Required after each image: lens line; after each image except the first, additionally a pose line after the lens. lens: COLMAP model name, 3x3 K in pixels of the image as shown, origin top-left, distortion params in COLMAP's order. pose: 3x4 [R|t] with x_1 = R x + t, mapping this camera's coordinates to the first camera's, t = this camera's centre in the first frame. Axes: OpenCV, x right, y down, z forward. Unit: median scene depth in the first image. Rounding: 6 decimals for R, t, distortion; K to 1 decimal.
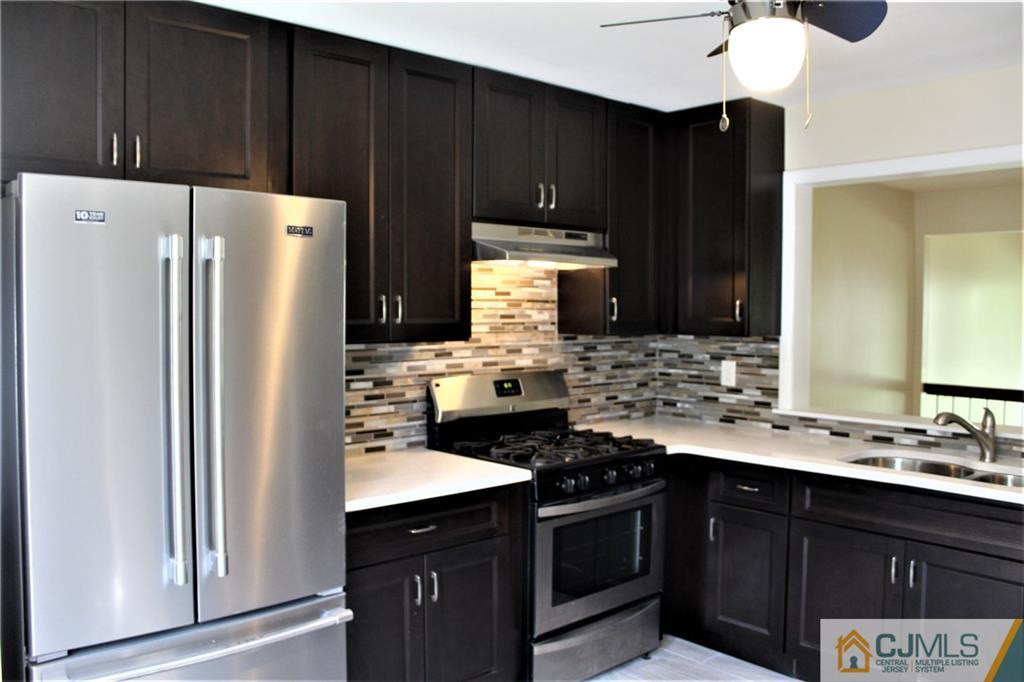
lens RADIAL K [[860.4, 0, 521.9], [0, 860.4, 346.0], [0, 0, 1]] dist [-0.136285, 0.110467]
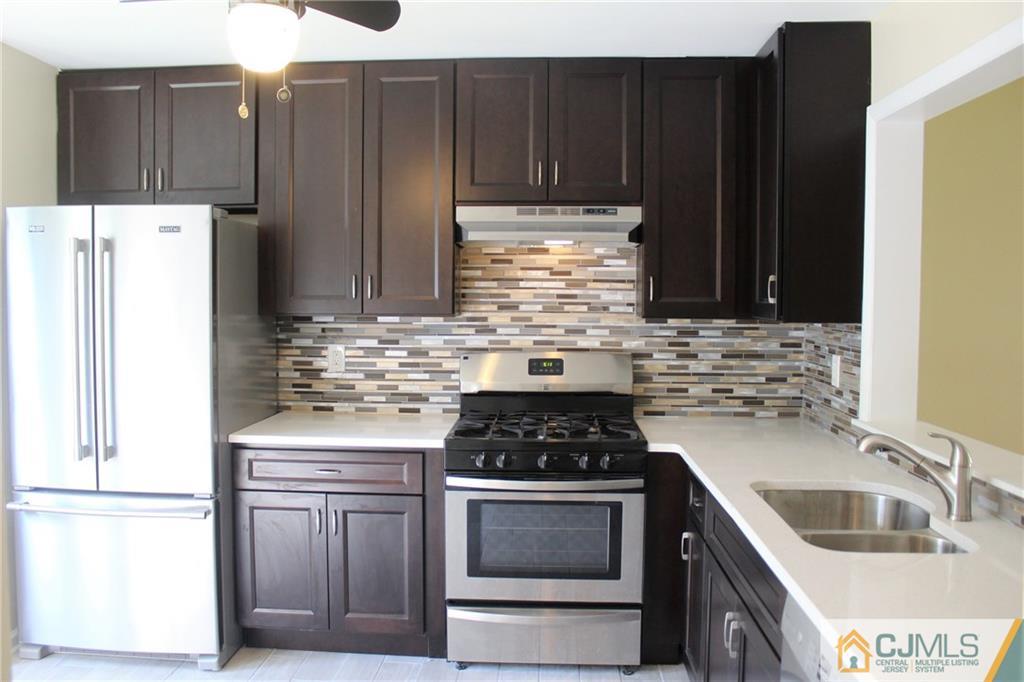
lens RADIAL K [[860.4, 0, 445.7], [0, 860.4, 336.6], [0, 0, 1]] dist [-0.136285, 0.110467]
pose [[0.677115, 0.037245, -0.734934, 0.623812], [-0.036809, 0.999182, 0.016723, 0.000780], [0.734956, 0.015729, 0.677932, 0.226233]]
